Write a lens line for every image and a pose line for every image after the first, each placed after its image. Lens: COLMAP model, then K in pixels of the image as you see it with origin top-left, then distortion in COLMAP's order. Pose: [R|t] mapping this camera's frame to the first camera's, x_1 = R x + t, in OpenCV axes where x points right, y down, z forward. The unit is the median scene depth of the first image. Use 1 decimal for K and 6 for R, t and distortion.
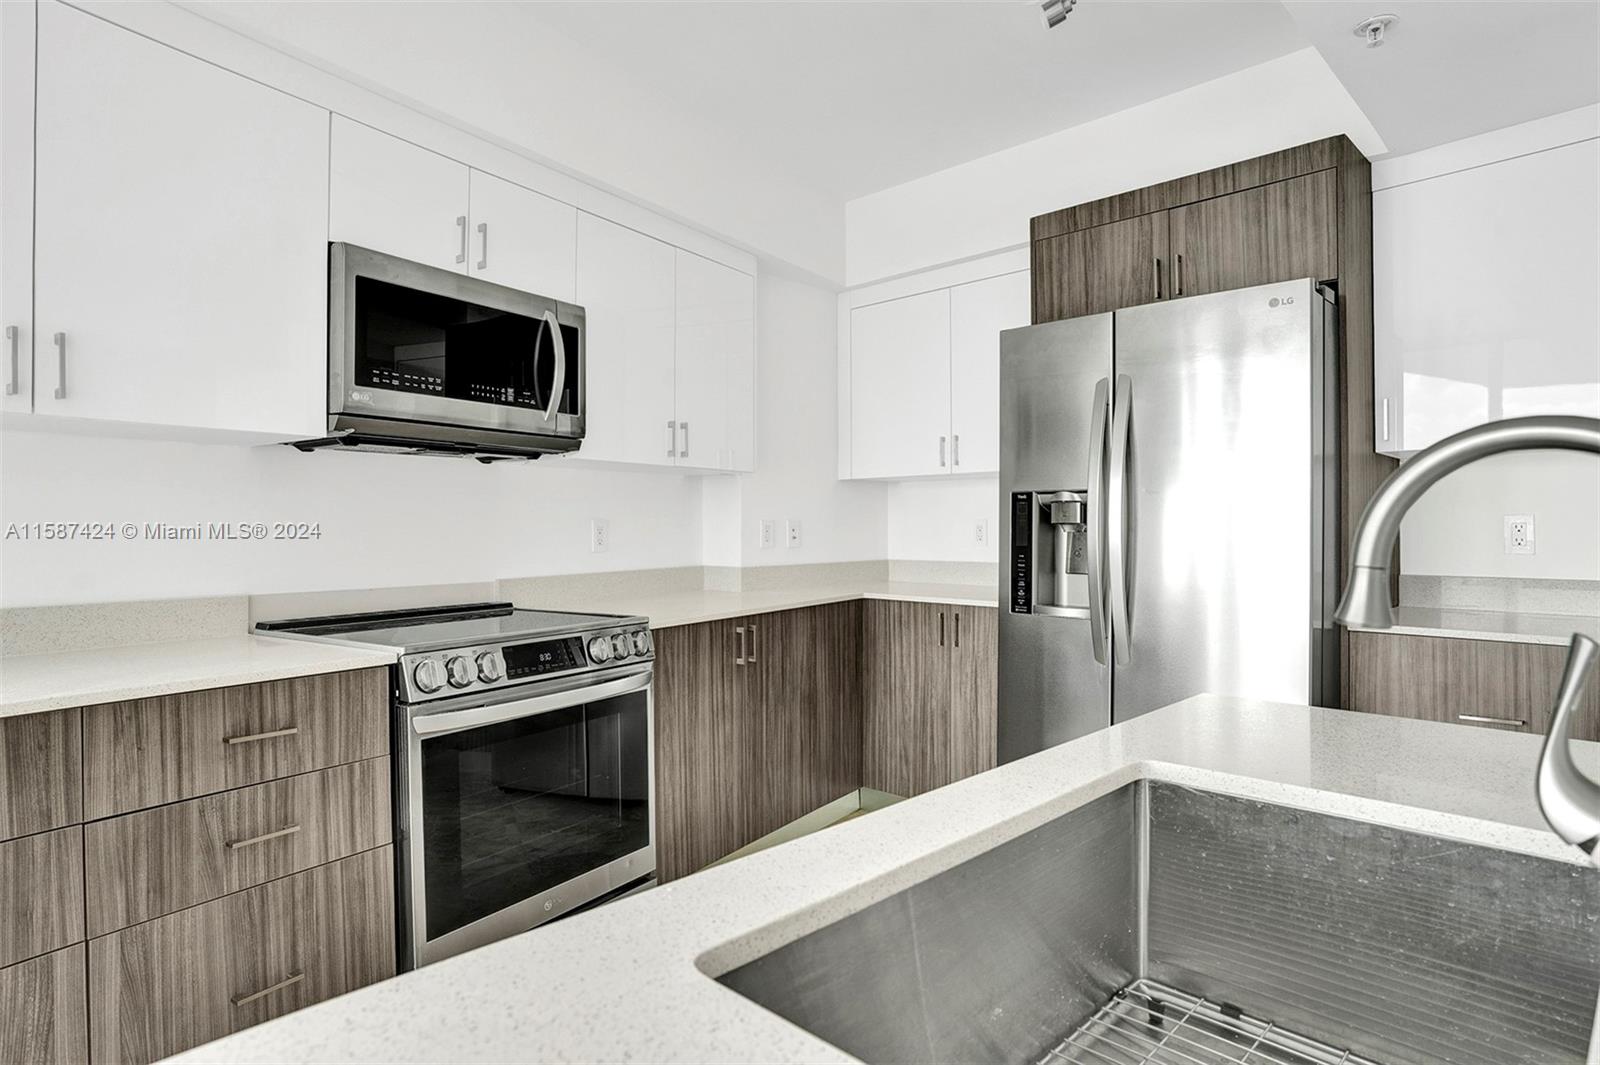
lens RADIAL K [[944.3, 0, 835.0], [0, 944.3, 533.7], [0, 0, 1]] dist [-0.070935, 0.102403]
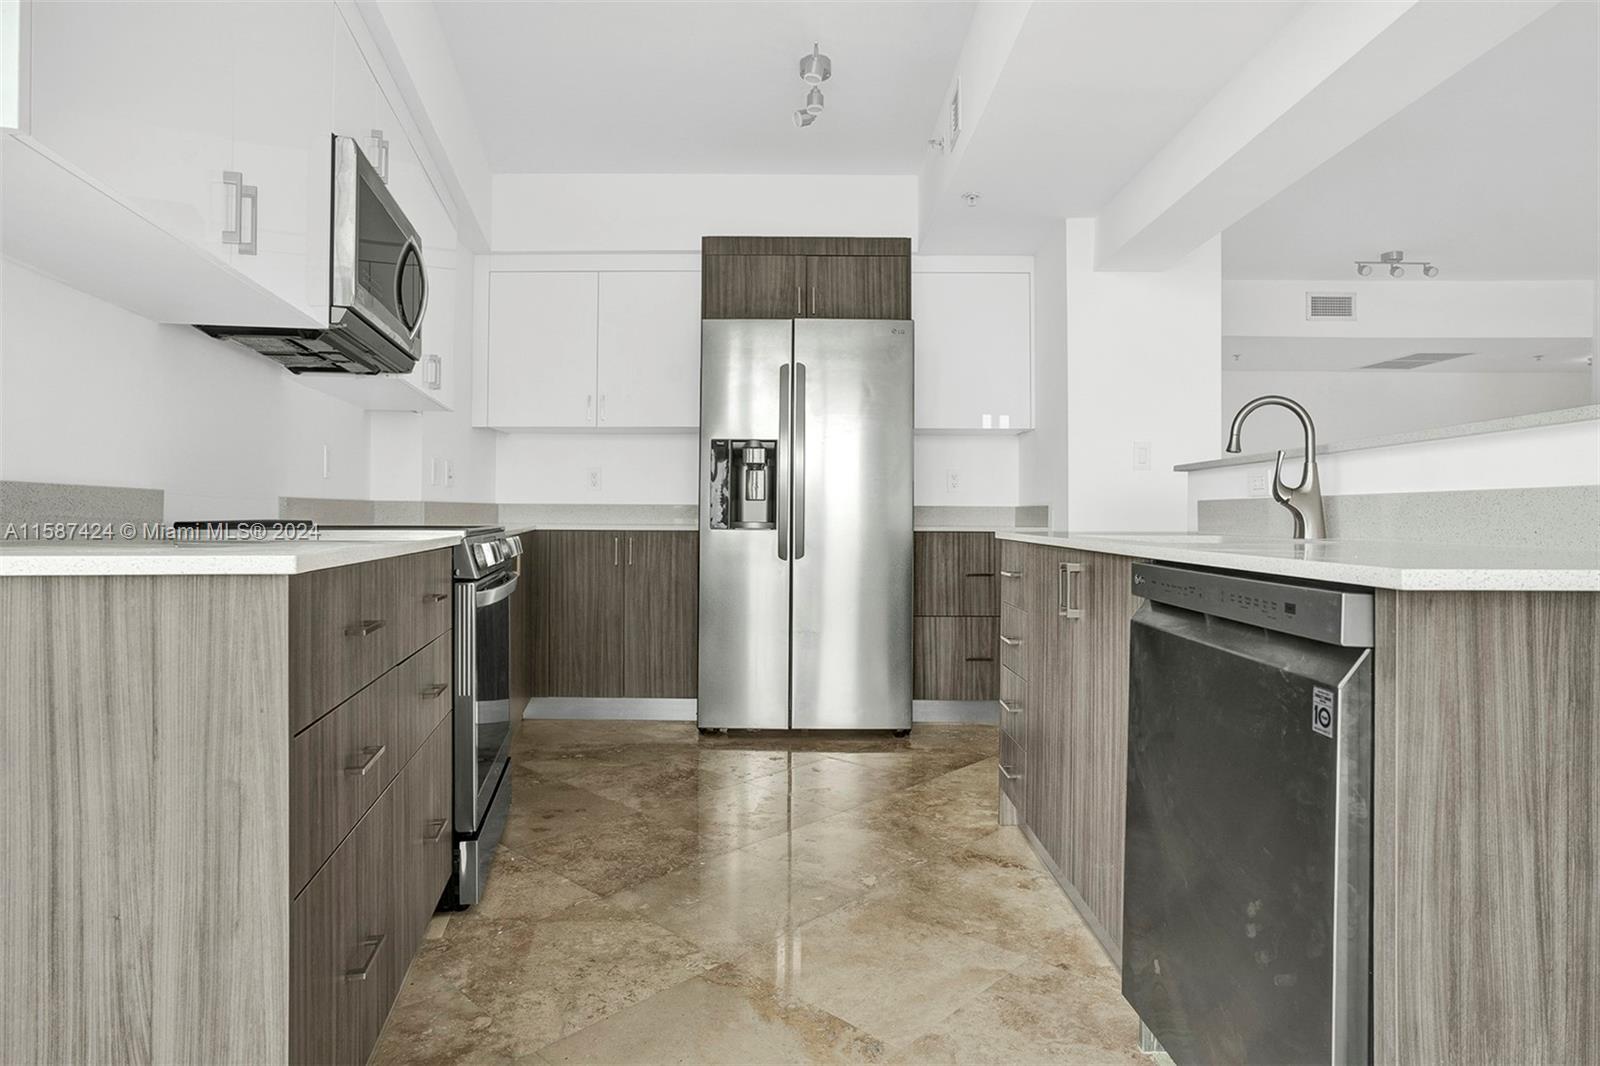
lens RADIAL K [[944.3, 0, 835.0], [0, 944.3, 534.2], [0, 0, 1]] dist [-0.070935, 0.102403]
pose [[0.689232, -0.006061, 0.724515, -0.663057], [0.003516, 0.999981, 0.005021, 0.083904], [-0.724532, -0.000913, 0.689241, -0.057352]]
